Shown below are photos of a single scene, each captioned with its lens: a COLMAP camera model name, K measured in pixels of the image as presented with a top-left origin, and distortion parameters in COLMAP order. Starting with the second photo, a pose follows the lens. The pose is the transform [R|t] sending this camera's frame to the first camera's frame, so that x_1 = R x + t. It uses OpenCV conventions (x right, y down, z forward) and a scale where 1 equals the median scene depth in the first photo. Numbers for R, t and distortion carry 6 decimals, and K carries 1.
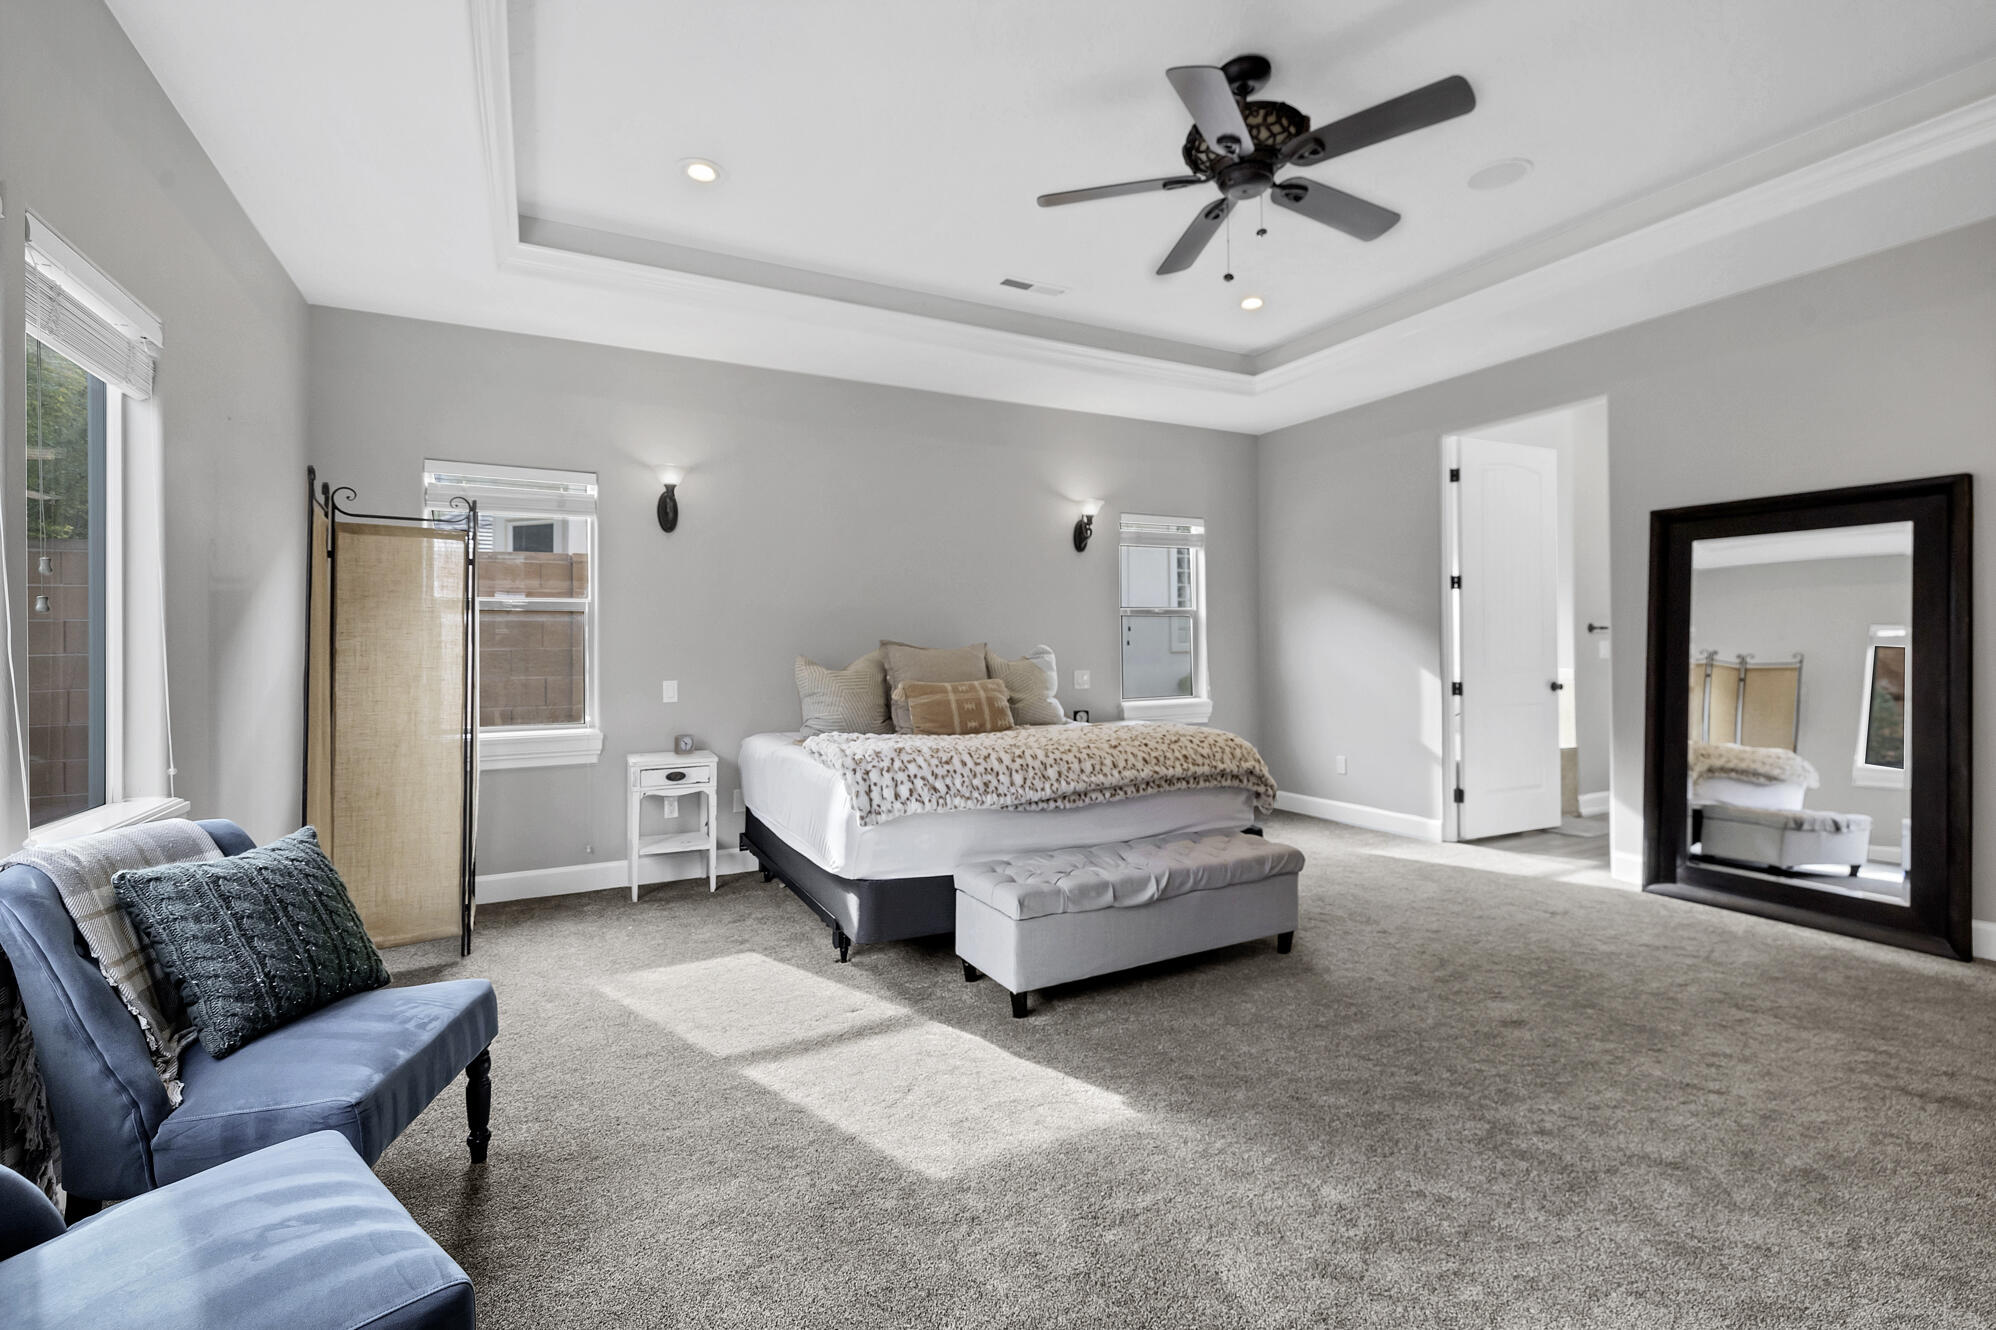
lens RADIAL K [[878.0, 0, 995.8], [0, 878.0, 645.8], [0, 0, 1]] dist [0.000850, 0.000497]
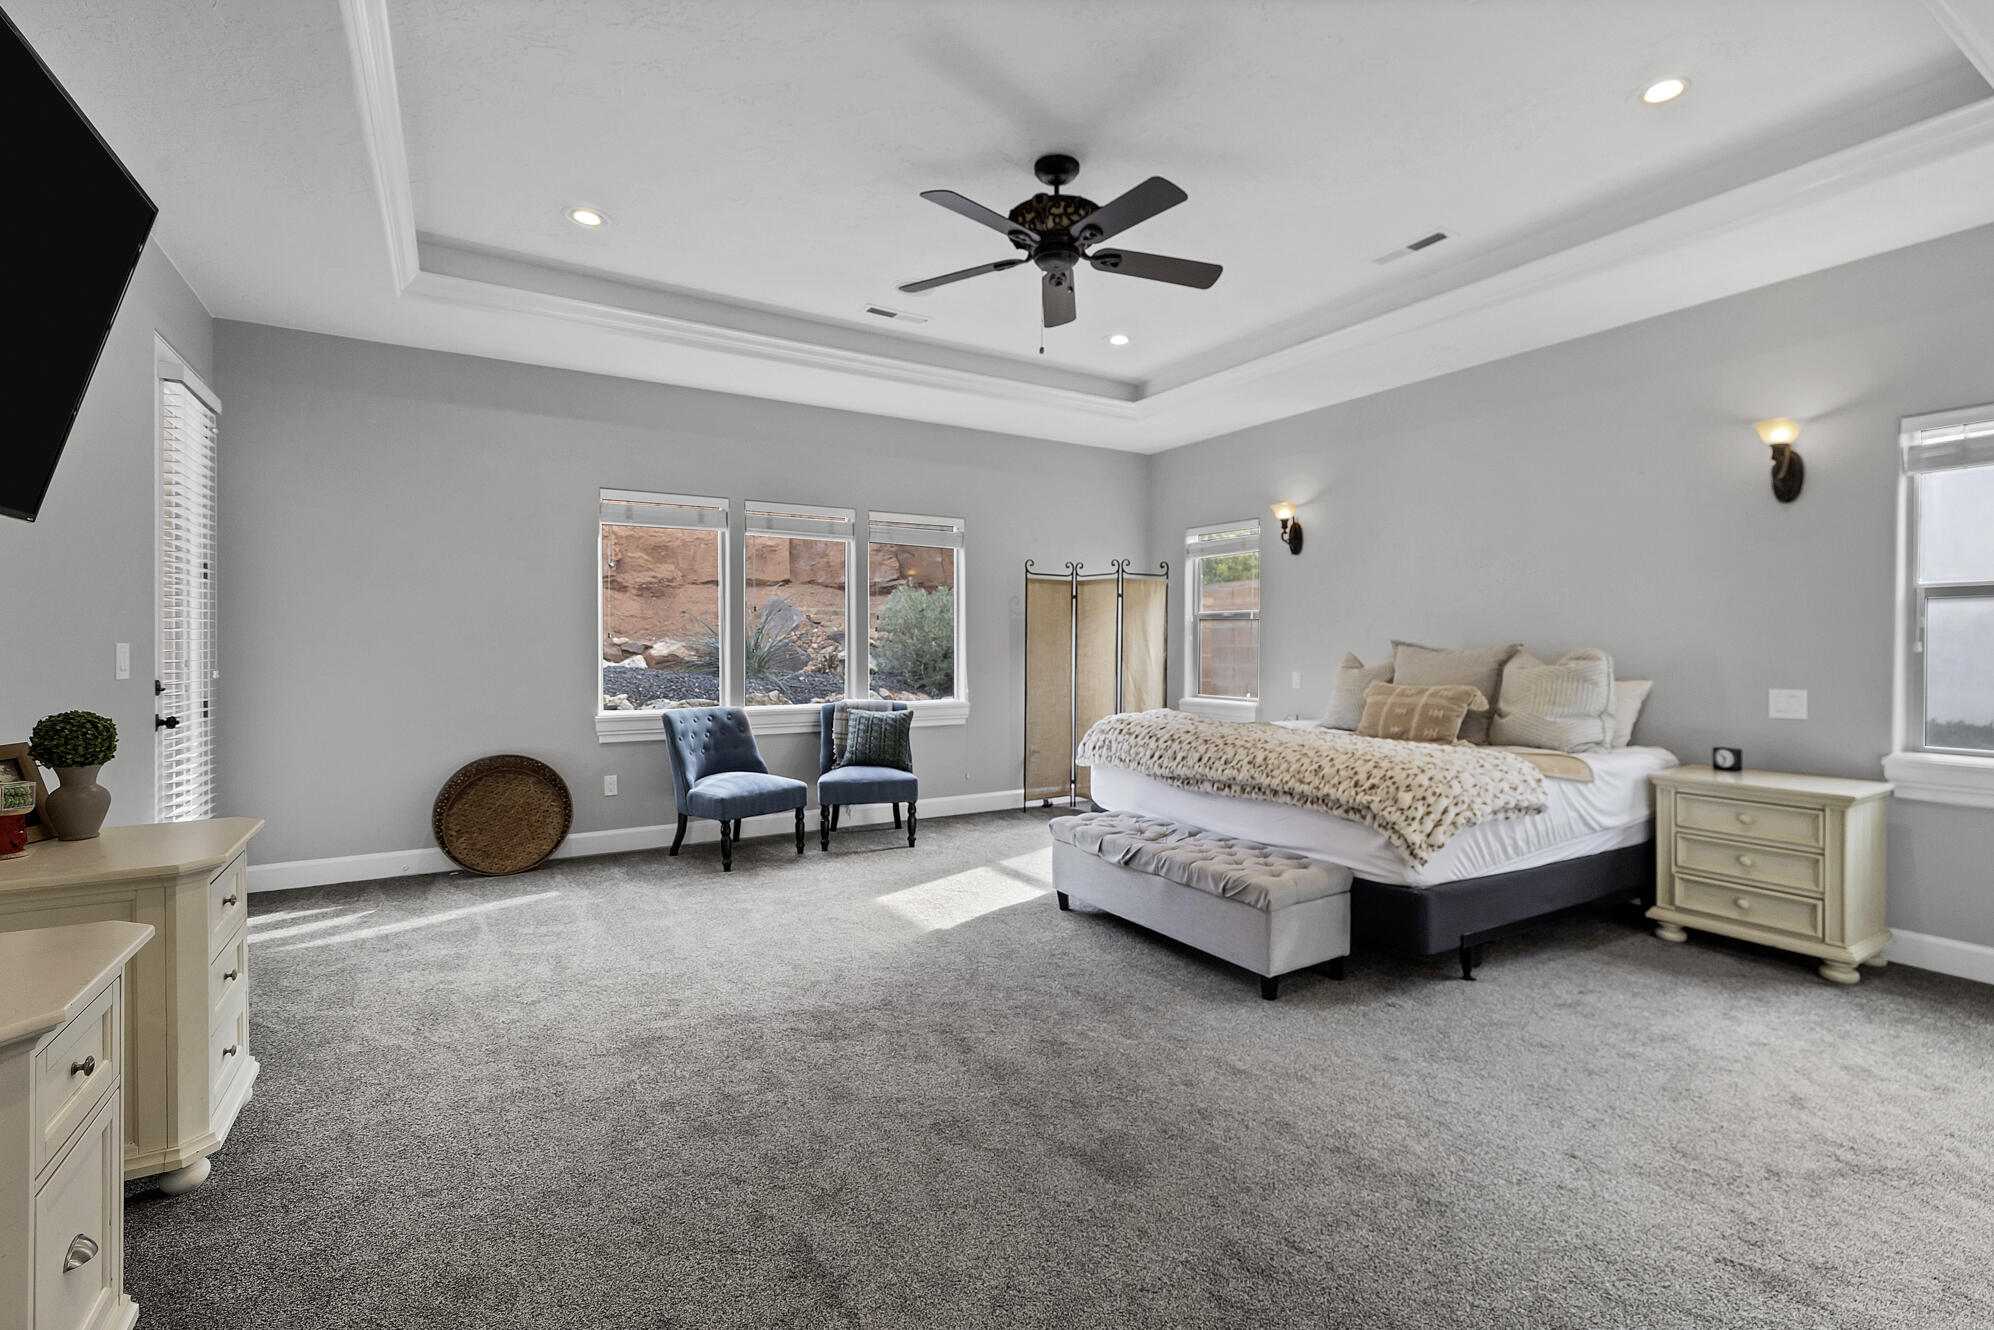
lens RADIAL K [[877.2, 0, 992.3], [0, 877.2, 653.1], [0, 0, 1]] dist [0.000850, 0.000497]
pose [[0.054402, 0.020426, -0.998310, 1.167275], [-0.006465, 0.999777, 0.020104, -0.013195], [0.998498, 0.005361, 0.054522, 0.665113]]
